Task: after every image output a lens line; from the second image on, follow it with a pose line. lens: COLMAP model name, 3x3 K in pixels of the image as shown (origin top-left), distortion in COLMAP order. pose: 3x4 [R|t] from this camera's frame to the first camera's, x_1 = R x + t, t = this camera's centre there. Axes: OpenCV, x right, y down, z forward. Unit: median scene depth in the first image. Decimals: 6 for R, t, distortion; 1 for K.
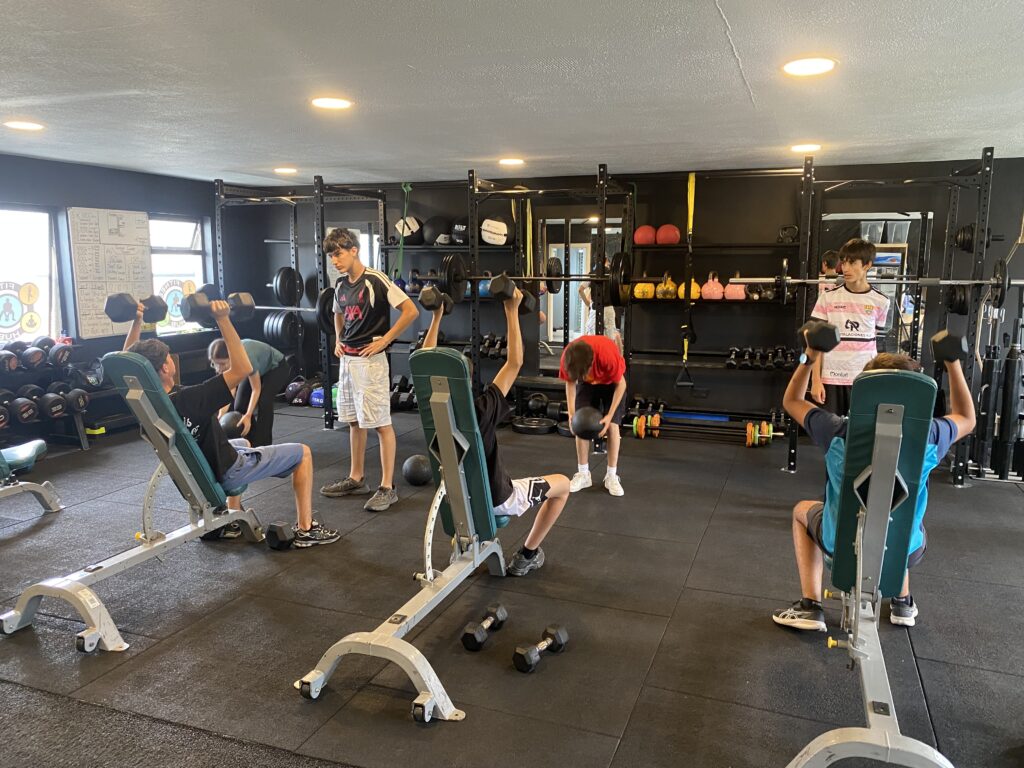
lens RADIAL K [[776.3, 0, 512.9], [0, 776.3, 383.0], [0, 0, 1]] dist [0.032362, -0.032263]
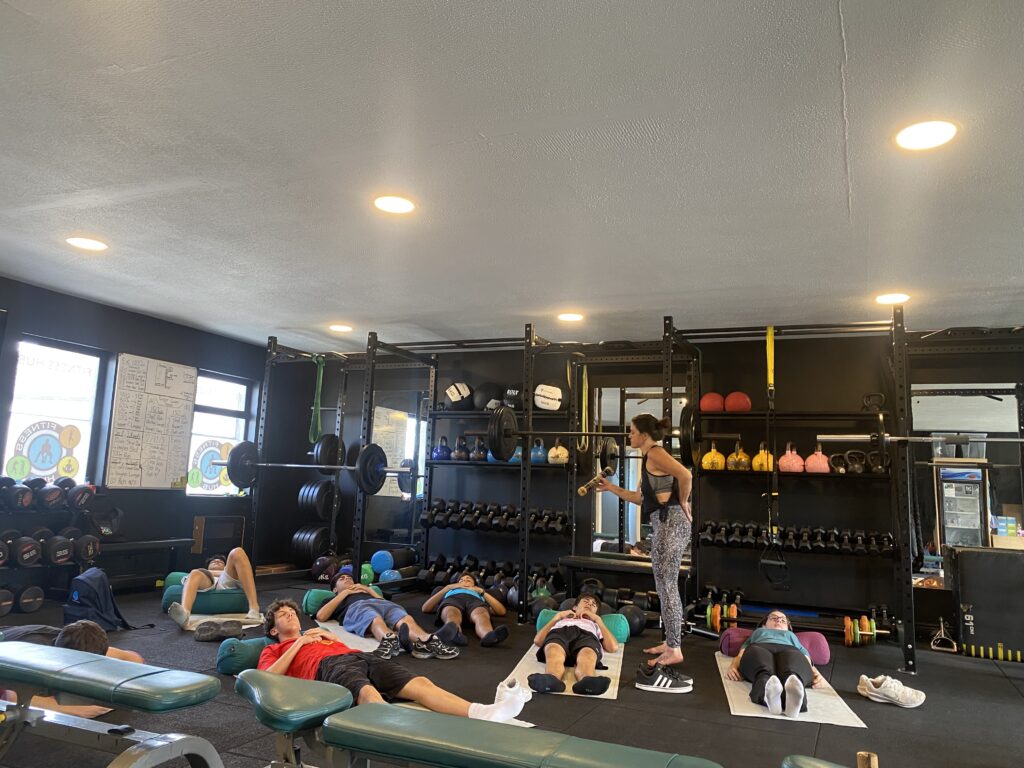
lens RADIAL K [[776.3, 0, 501.0], [0, 776.3, 380.9], [0, 0, 1]] dist [0.032362, -0.032263]
pose [[0.997002, 0.030168, -0.071255, -0.015867], [-0.049831, 0.954817, -0.292988, 0.070706], [0.059197, 0.295660, 0.953457, 0.093266]]
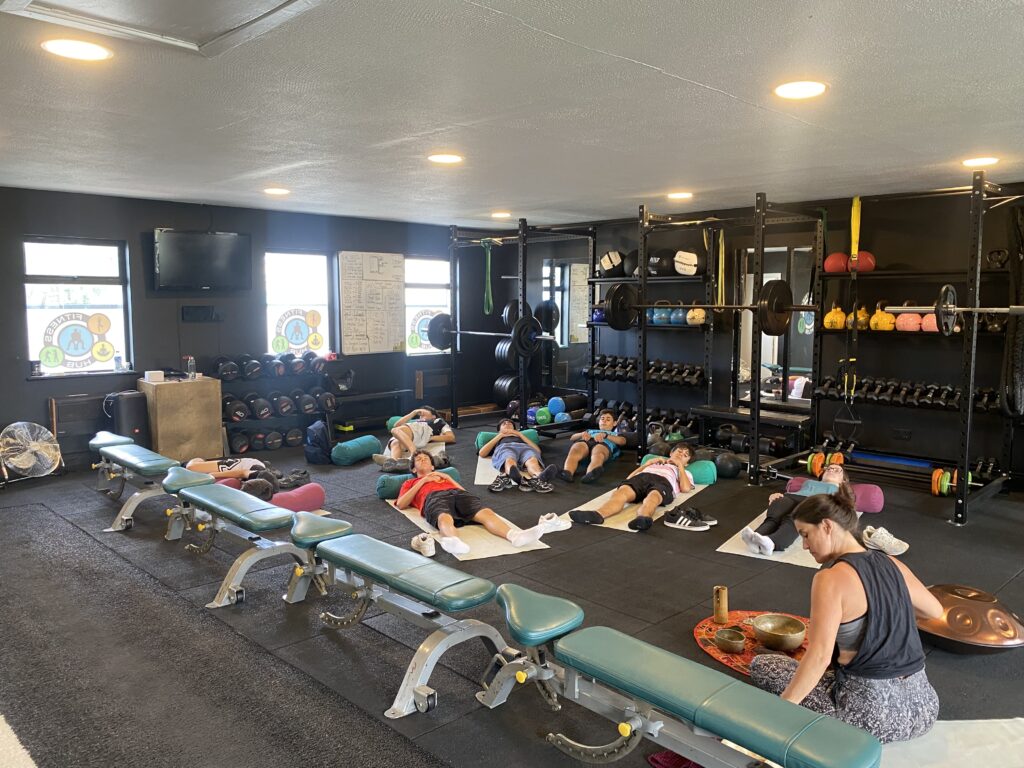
lens RADIAL K [[776.3, 0, 518.9], [0, 776.3, 384.5], [0, 0, 1]] dist [0.032362, -0.032263]
pose [[0.907086, 0.044604, -0.418576, 0.228510], [-0.063728, 0.997460, -0.031813, 0.013081], [0.416094, 0.055532, 0.907625, -0.017895]]
